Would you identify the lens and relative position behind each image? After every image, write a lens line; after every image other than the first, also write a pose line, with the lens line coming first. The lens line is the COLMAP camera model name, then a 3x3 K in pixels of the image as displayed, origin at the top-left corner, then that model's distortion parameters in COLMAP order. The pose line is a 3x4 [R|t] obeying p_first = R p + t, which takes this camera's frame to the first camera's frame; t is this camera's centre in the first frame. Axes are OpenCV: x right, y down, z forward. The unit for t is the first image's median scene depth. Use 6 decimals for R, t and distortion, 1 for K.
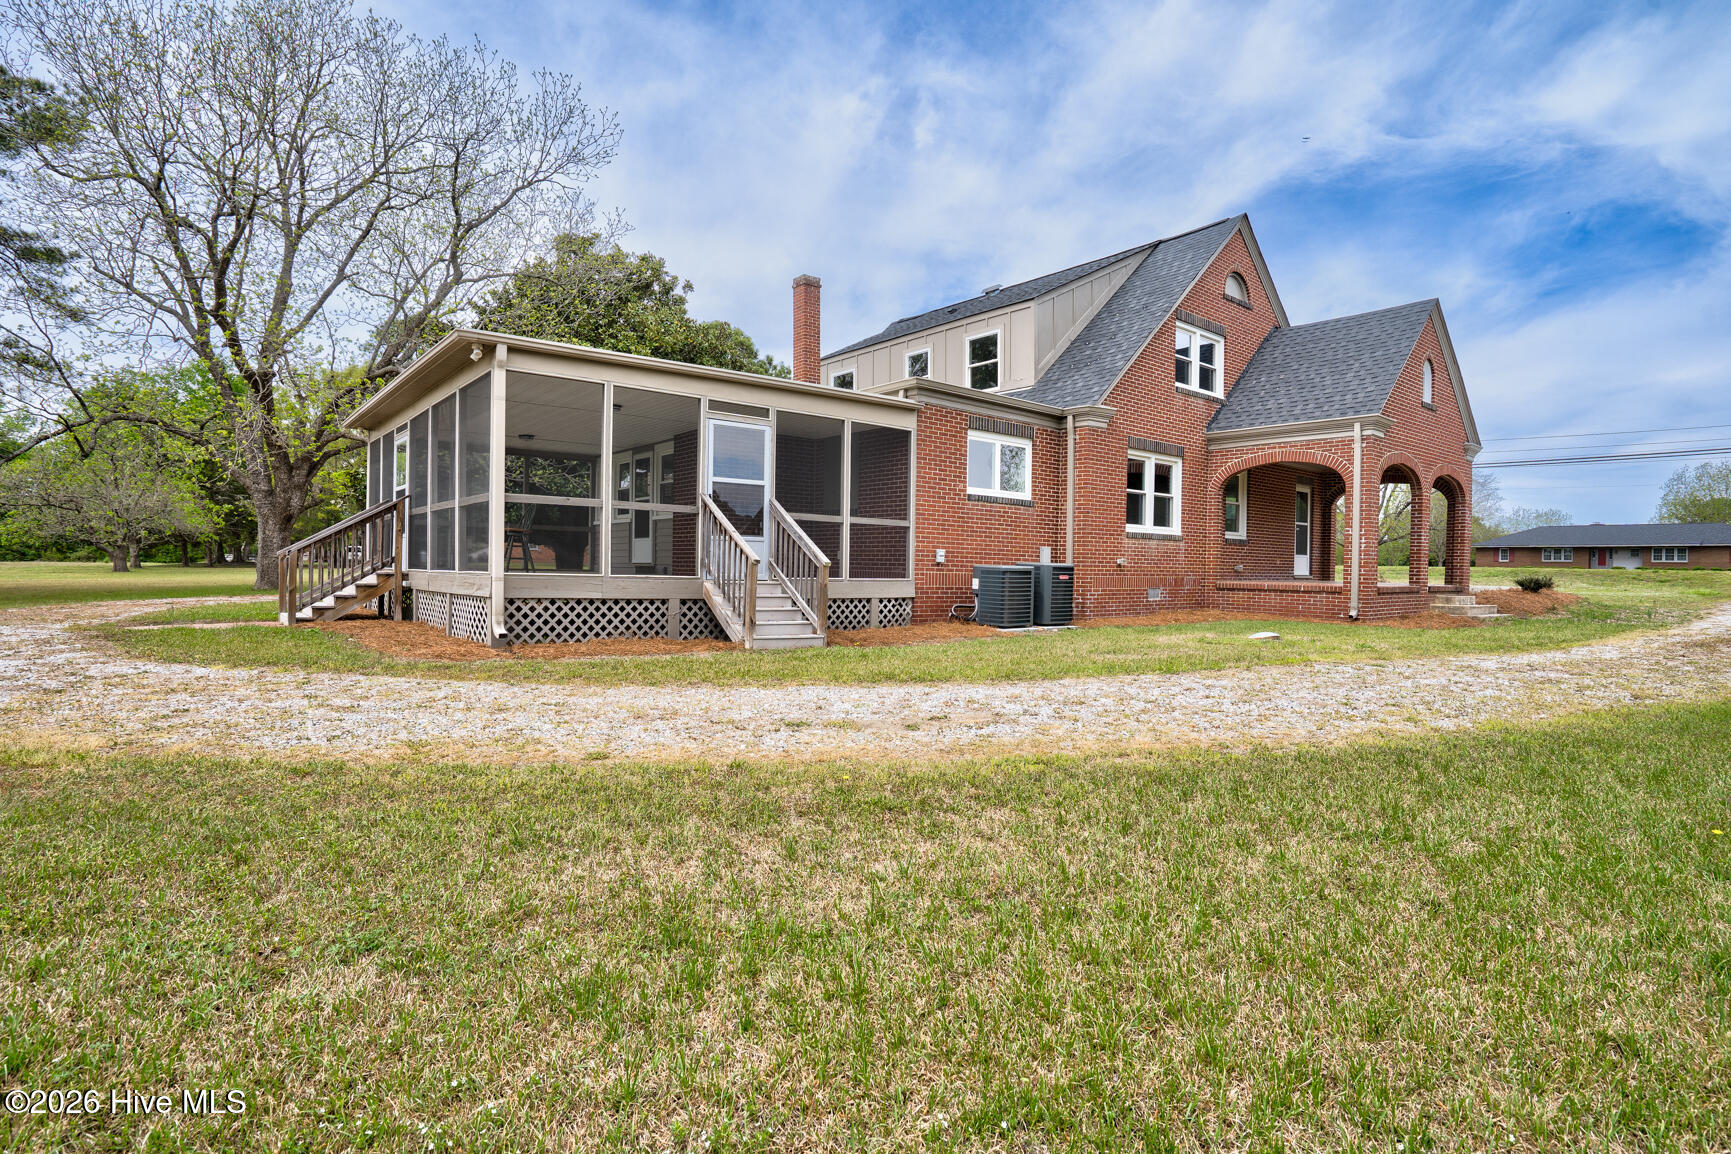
lens RADIAL K [[848.3, 0, 868.8], [0, 848.3, 584.2], [0, 0, 1]] dist [-0.029320, 0.009932]
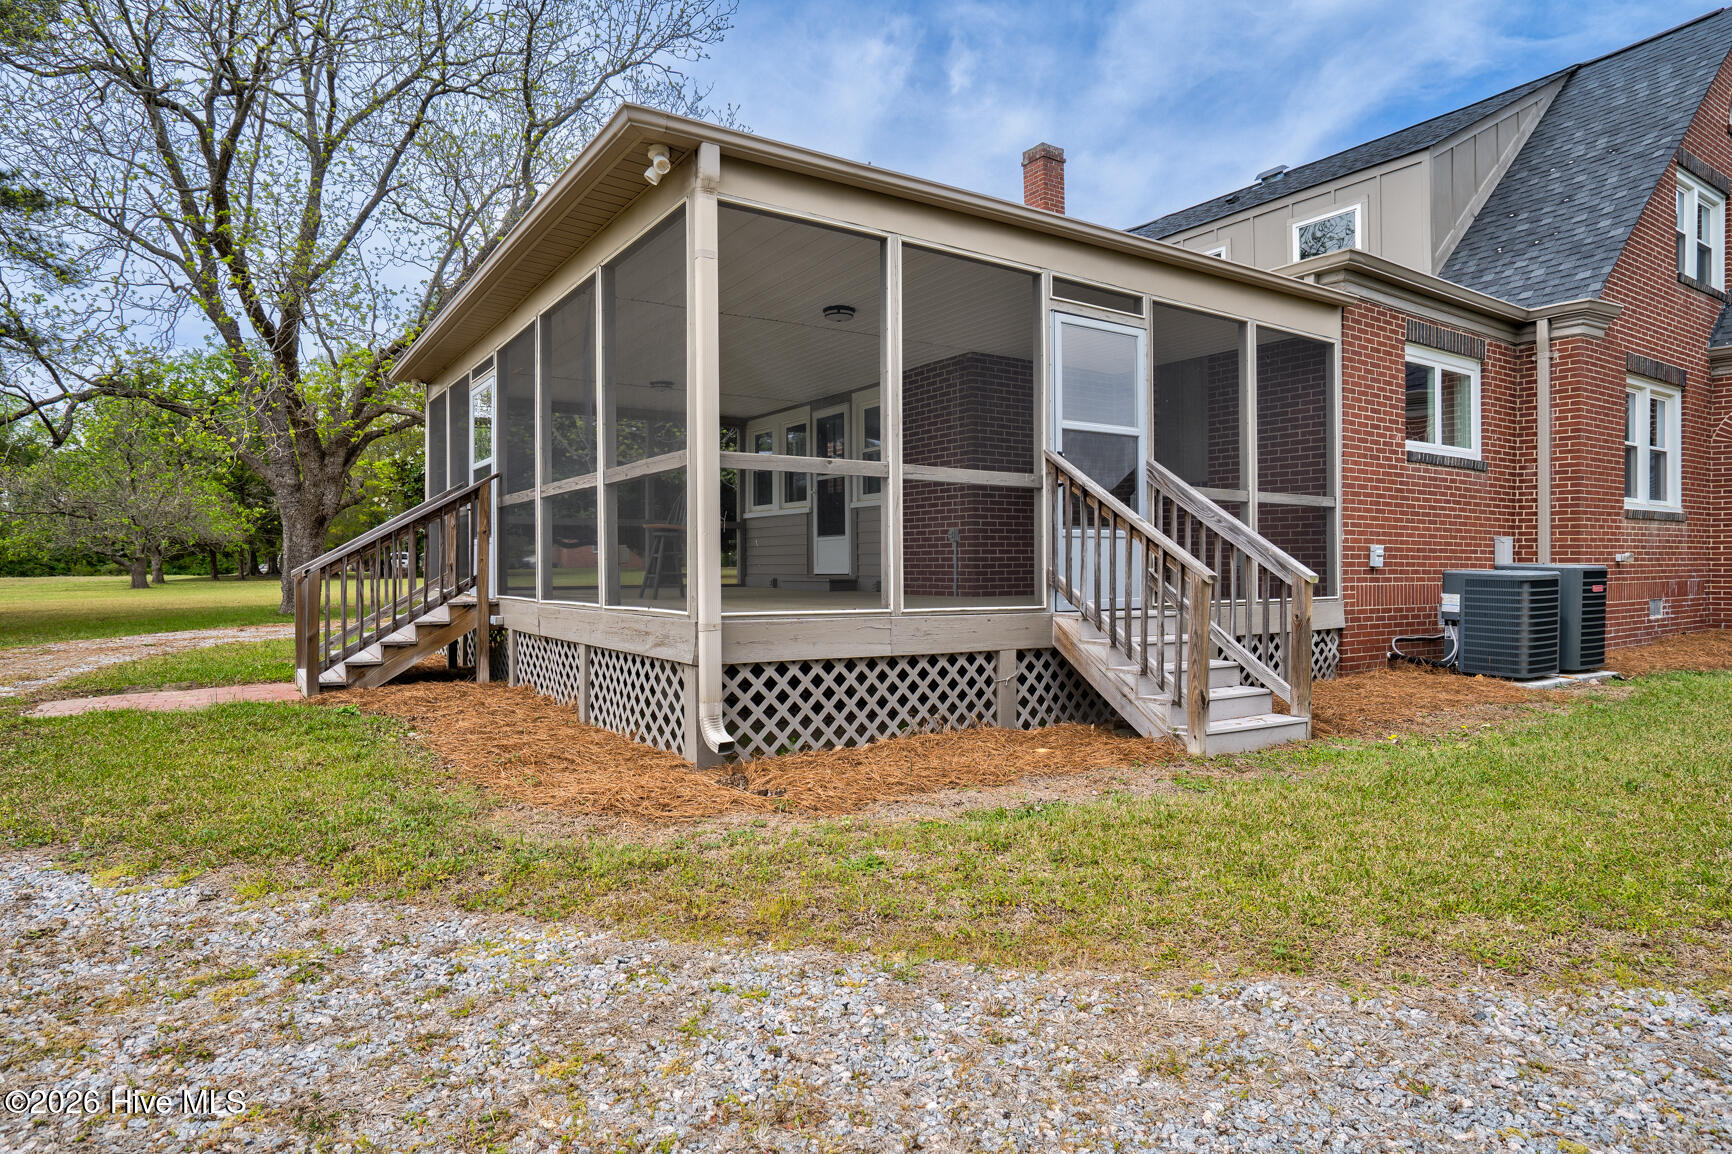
lens RADIAL K [[928.7, 0, 871.7], [0, 928.7, 569.4], [0, 0, 1]] dist [-0.002814, -0.000355]
pose [[0.996765, -0.019329, -0.078019, -0.210433], [0.018247, 0.999727, -0.014562, -0.020467], [0.078279, 0.013091, 0.996846, 0.327989]]
